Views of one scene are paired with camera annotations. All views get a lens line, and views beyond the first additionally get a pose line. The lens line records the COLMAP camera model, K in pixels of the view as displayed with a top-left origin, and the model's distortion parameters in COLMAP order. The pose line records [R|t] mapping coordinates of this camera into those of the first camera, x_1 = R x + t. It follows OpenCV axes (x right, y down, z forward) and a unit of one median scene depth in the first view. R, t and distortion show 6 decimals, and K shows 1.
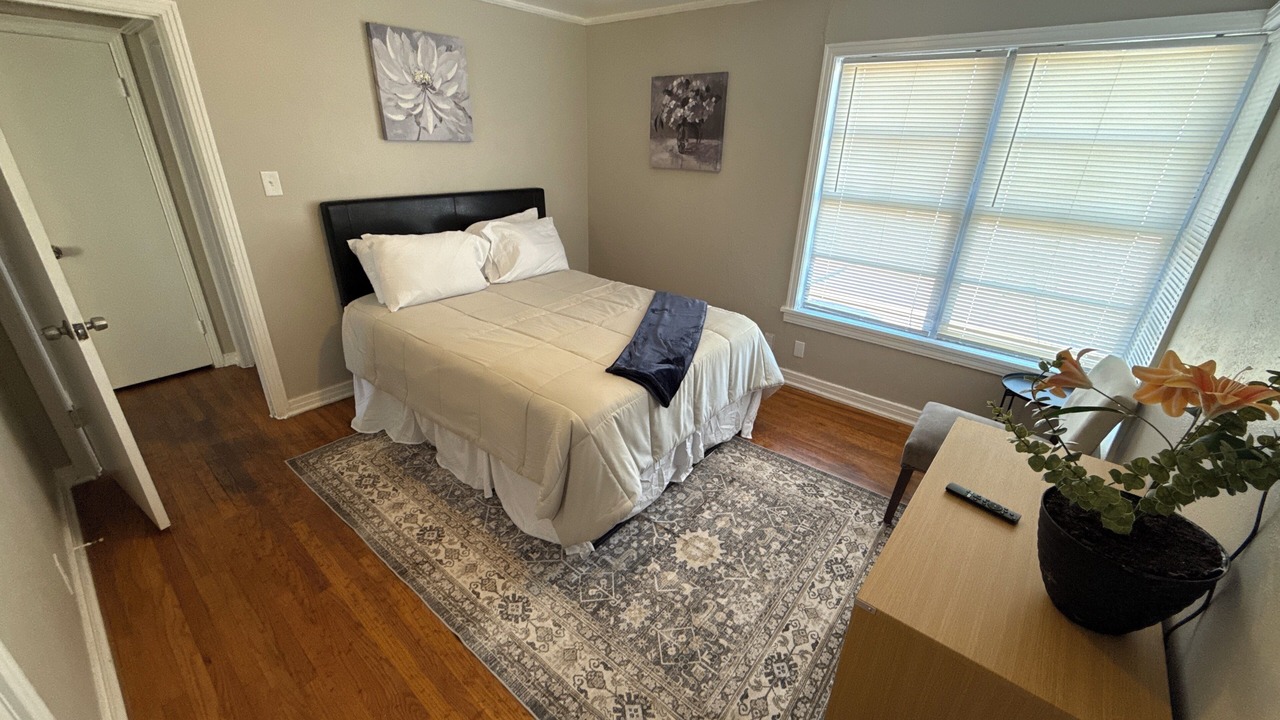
lens RADIAL K [[512.6, 0, 640.0], [0, 512.6, 360.0], [0, 0, 1]] dist [-0.001311, -0.000232]
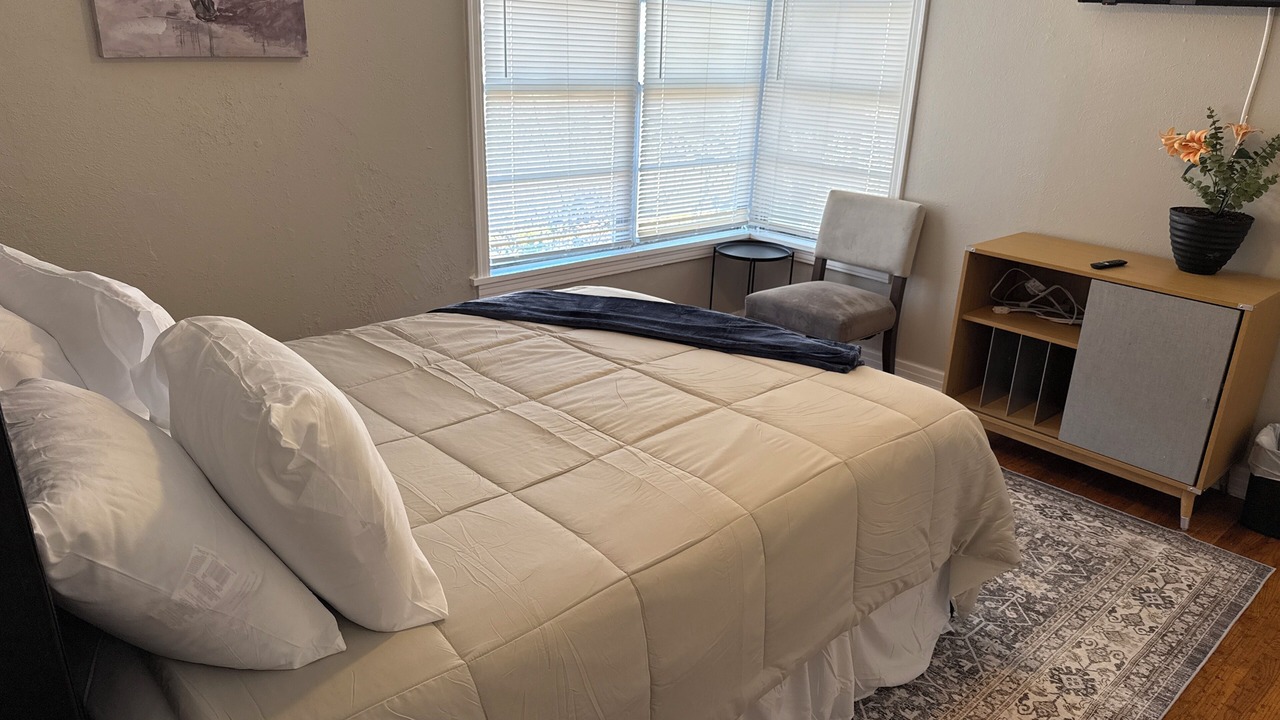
lens RADIAL K [[926.2, 0, 640.0], [0, 926.2, 360.0], [0, 0, 1]] dist [0.009229, 0.000154]
pose [[0.116780, -0.354672, 0.927669, -0.872099], [0.365681, 0.883794, 0.291864, -0.316691], [-0.923385, 0.305147, 0.232907, 0.734323]]
